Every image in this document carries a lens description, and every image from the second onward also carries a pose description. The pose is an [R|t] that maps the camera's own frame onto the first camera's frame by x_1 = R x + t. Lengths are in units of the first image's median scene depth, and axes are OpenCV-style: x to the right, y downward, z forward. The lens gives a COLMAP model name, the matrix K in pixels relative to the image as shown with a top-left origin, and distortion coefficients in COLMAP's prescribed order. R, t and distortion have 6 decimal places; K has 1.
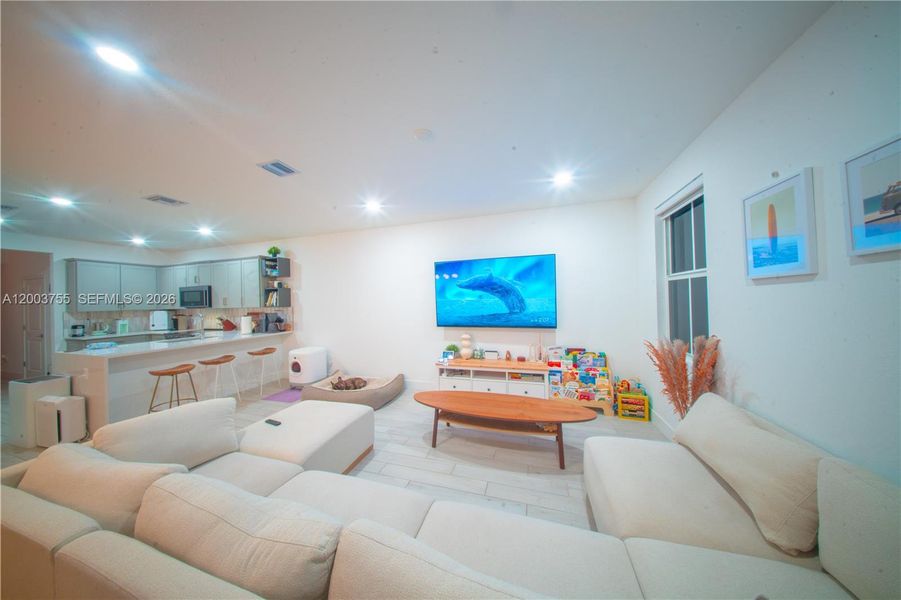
lens RADIAL K [[270.8, 0, 445.8], [0, 270.8, 297.3], [0, 0, 1]] dist [-0.000184, -0.000023]
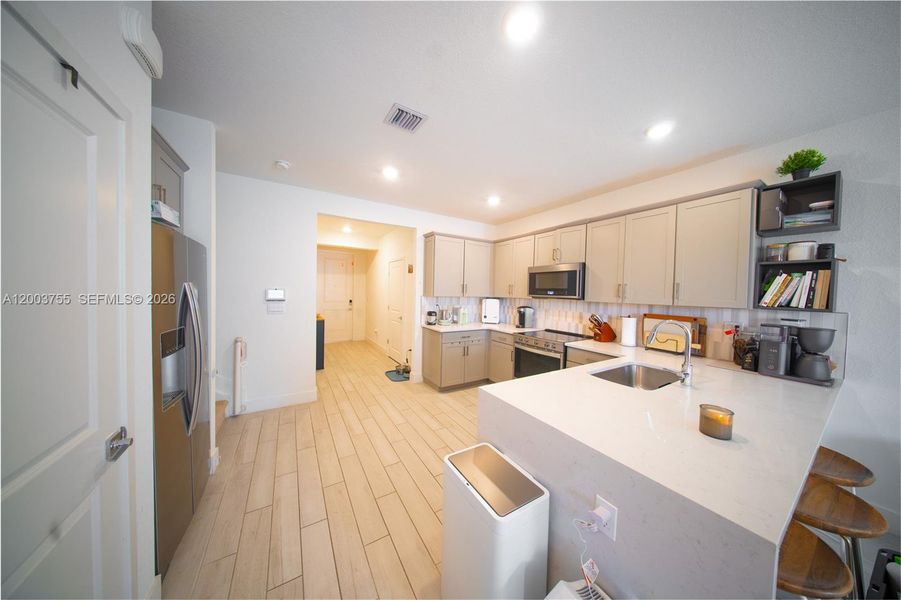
lens RADIAL K [[264.1, 0, 451.6], [0, 264.1, 297.5], [0, 0, 1]] dist [0.013432, -0.003945]
pose [[0.763328, 0.057290, -0.643466, -0.727308], [-0.033650, 0.998234, 0.048958, 0.014544], [0.645134, -0.015719, 0.763908, 0.377946]]
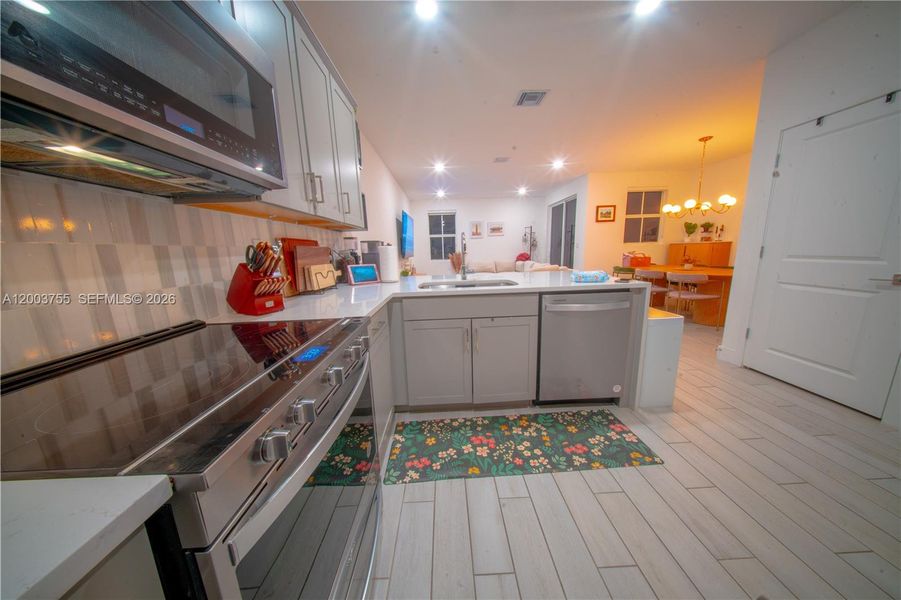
lens RADIAL K [[264.1, 0, 451.6], [0, 264.1, 297.5], [0, 0, 1]] dist [0.013432, -0.003945]
pose [[-0.338169, -0.134367, 0.931444, -1.109536], [0.027411, 0.987928, 0.152467, 0.084881], [-0.940686, 0.077092, -0.330403, 0.960968]]
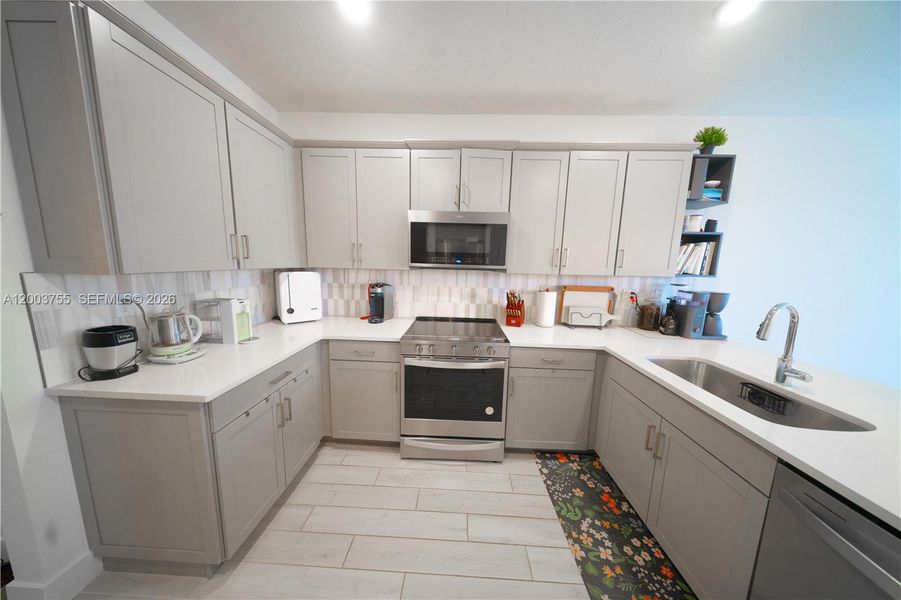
lens RADIAL K [[264.1, 0, 451.6], [0, 264.1, 297.5], [0, 0, 1]] dist [0.013432, -0.003945]
pose [[0.958345, 0.009616, 0.285453, -1.072541], [-0.052350, 0.988416, 0.142458, 0.026191], [-0.280776, -0.151467, 0.947746, 0.660265]]
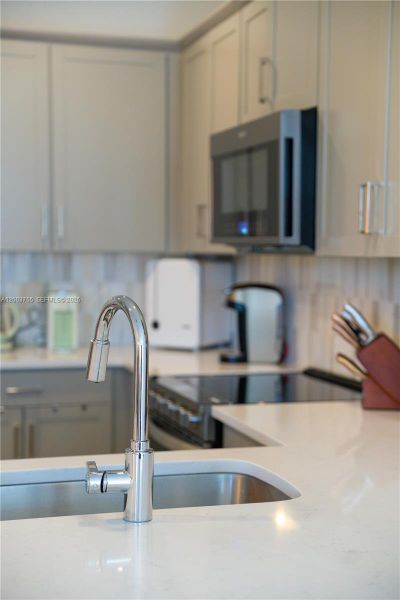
lens RADIAL K [[1058.7, 0, 200.0], [0, 1058.7, 300.0], [0, 0, 1]] dist [0.202154, -0.018187]
pose [[0.566146, 0.068882, -0.821422, -0.400816], [-0.010414, 0.997021, 0.076429, 0.021095], [0.824239, -0.034716, 0.565176, 0.605556]]
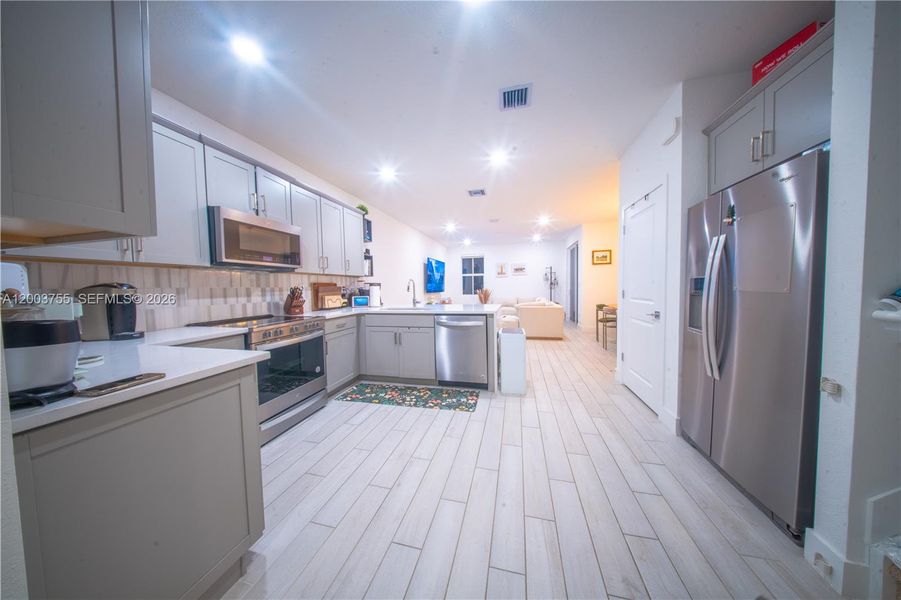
lens RADIAL K [[264.1, 0, 451.6], [0, 264.1, 297.5], [0, 0, 1]] dist [0.013432, -0.003945]
pose [[-0.072671, -0.016519, 0.997219, -1.425369], [0.007956, 0.999821, 0.017142, 0.085892], [-0.997324, 0.009179, -0.072526, 0.748902]]
